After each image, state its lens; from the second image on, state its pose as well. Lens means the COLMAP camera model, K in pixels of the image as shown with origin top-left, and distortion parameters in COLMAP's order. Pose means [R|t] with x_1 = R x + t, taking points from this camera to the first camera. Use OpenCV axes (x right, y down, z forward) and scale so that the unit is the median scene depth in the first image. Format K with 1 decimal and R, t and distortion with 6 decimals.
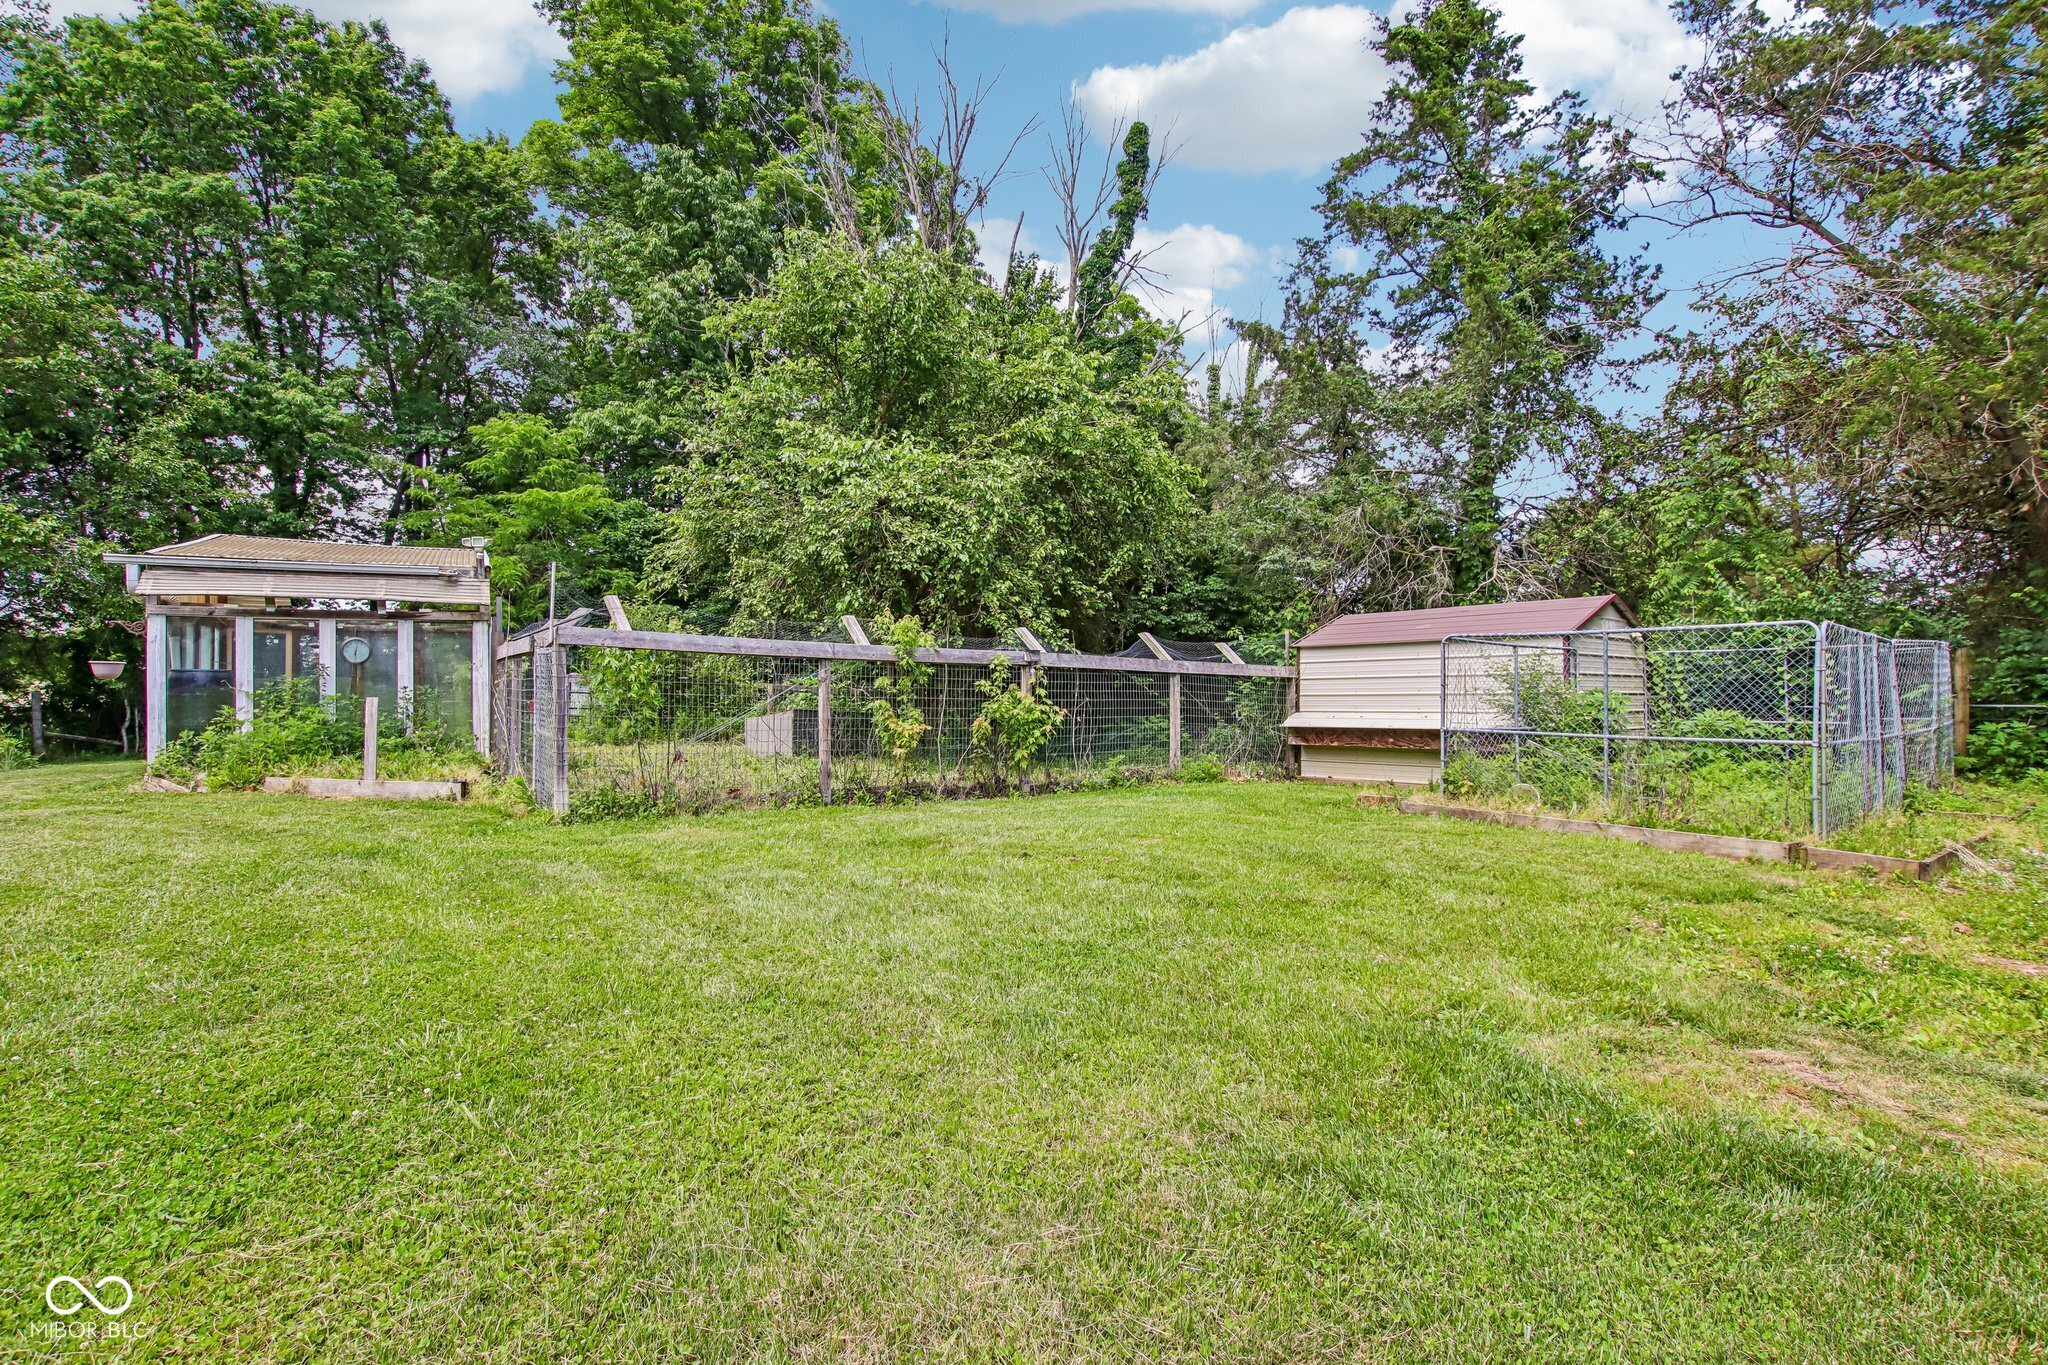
lens RADIAL K [[973.3, 0, 1024.0], [0, 973.3, 682.5], [0, 0, 1]] dist [-0.034102, -0.000099]
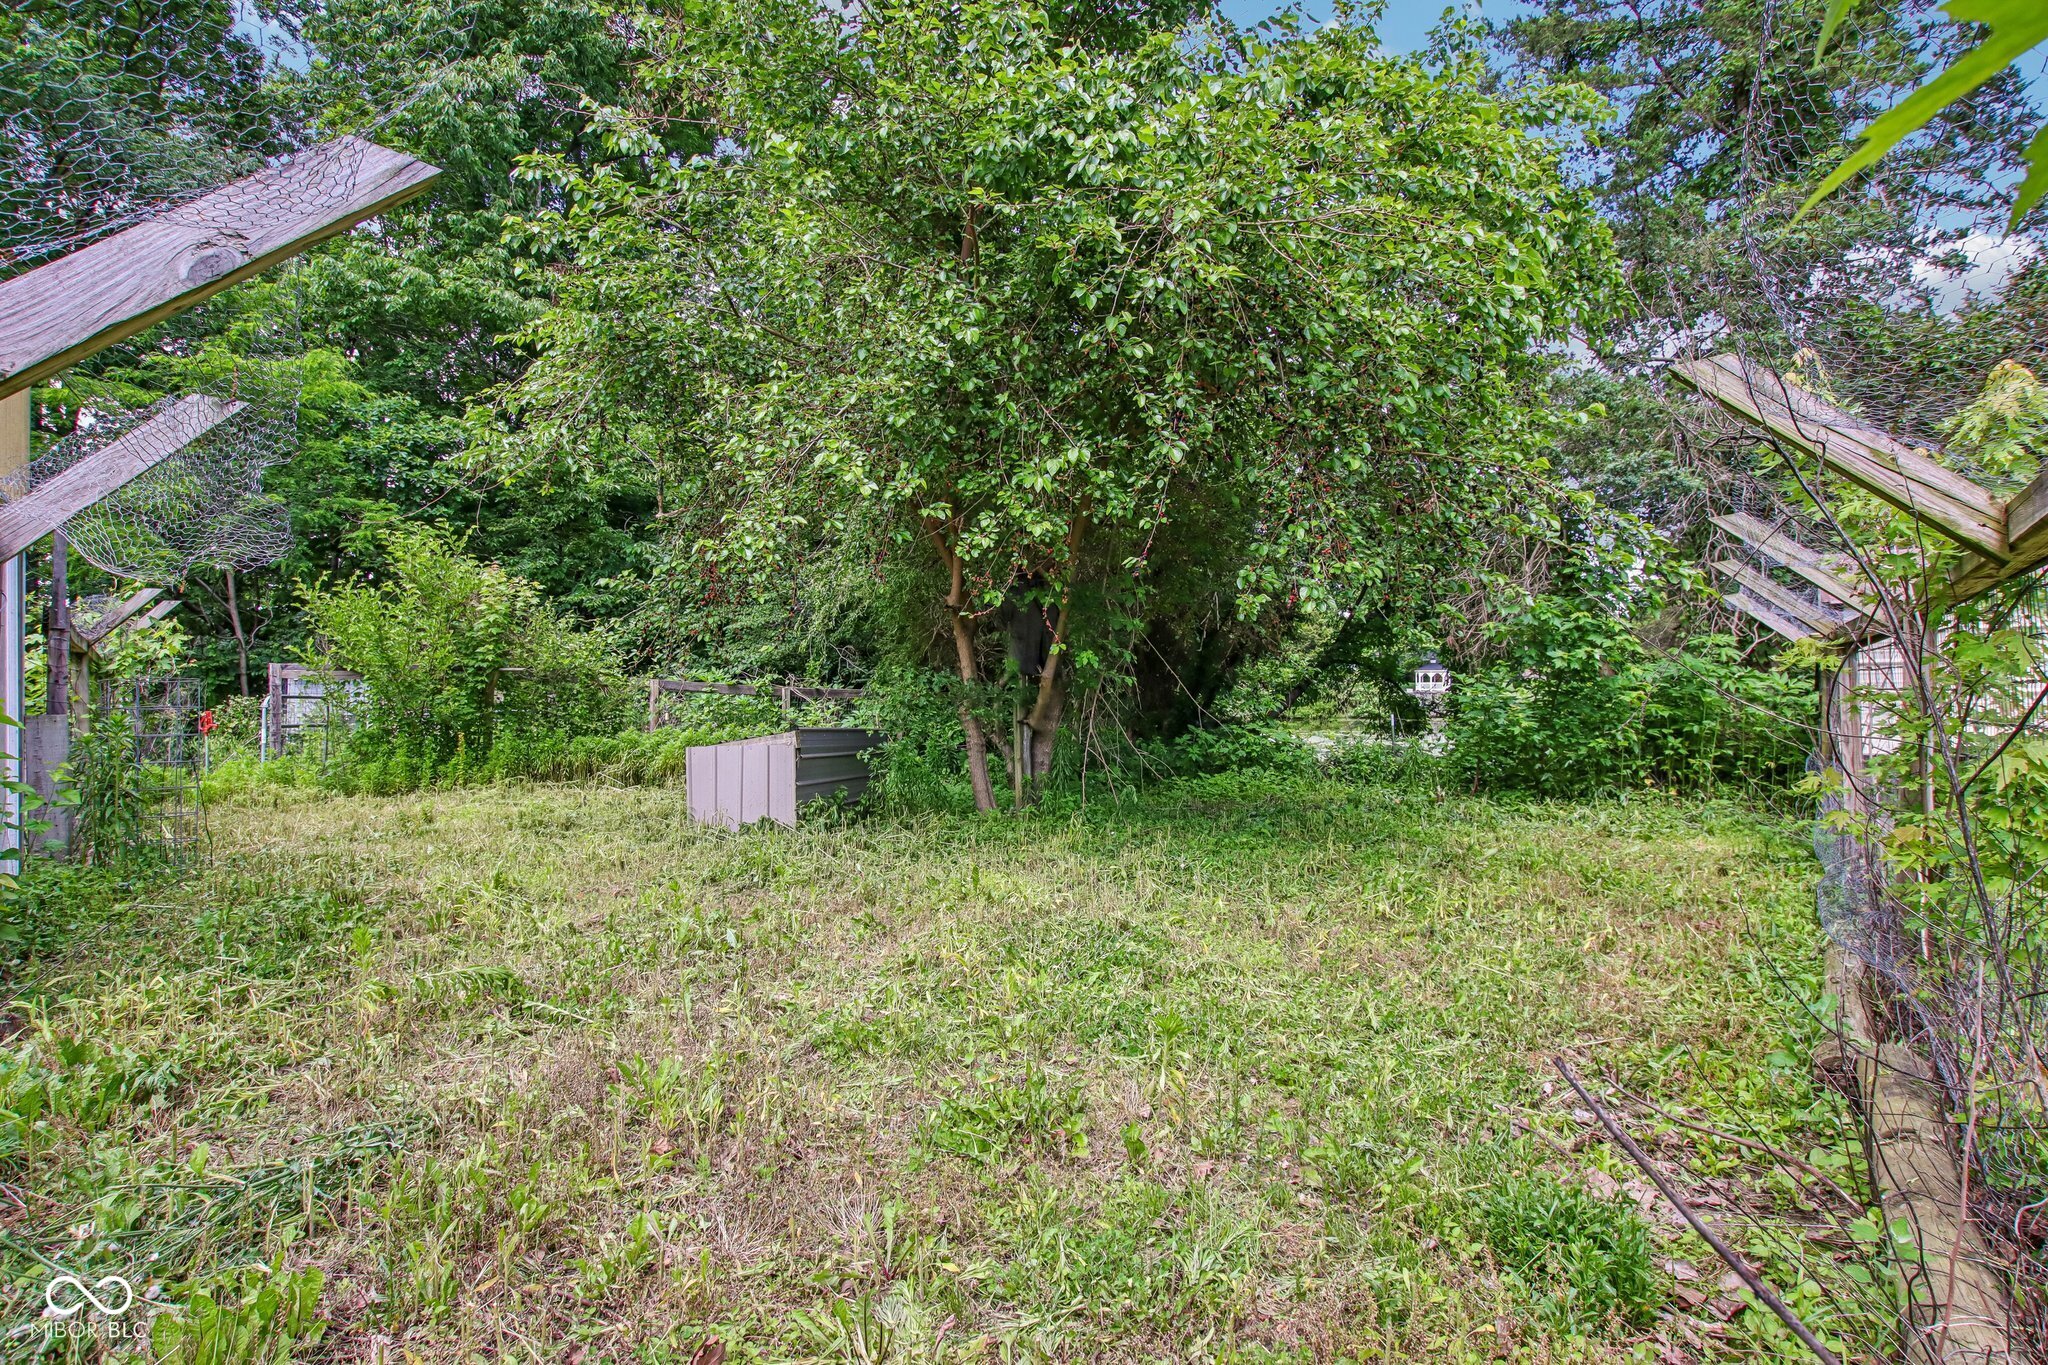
lens RADIAL K [[973.3, 0, 1024.0], [0, 973.3, 682.5], [0, 0, 1]] dist [-0.034102, -0.000099]
pose [[0.977293, -0.006698, 0.211788, -0.135030], [0.006114, 0.999975, 0.003412, 0.002398], [-0.211805, -0.002040, 0.977310, 0.297858]]
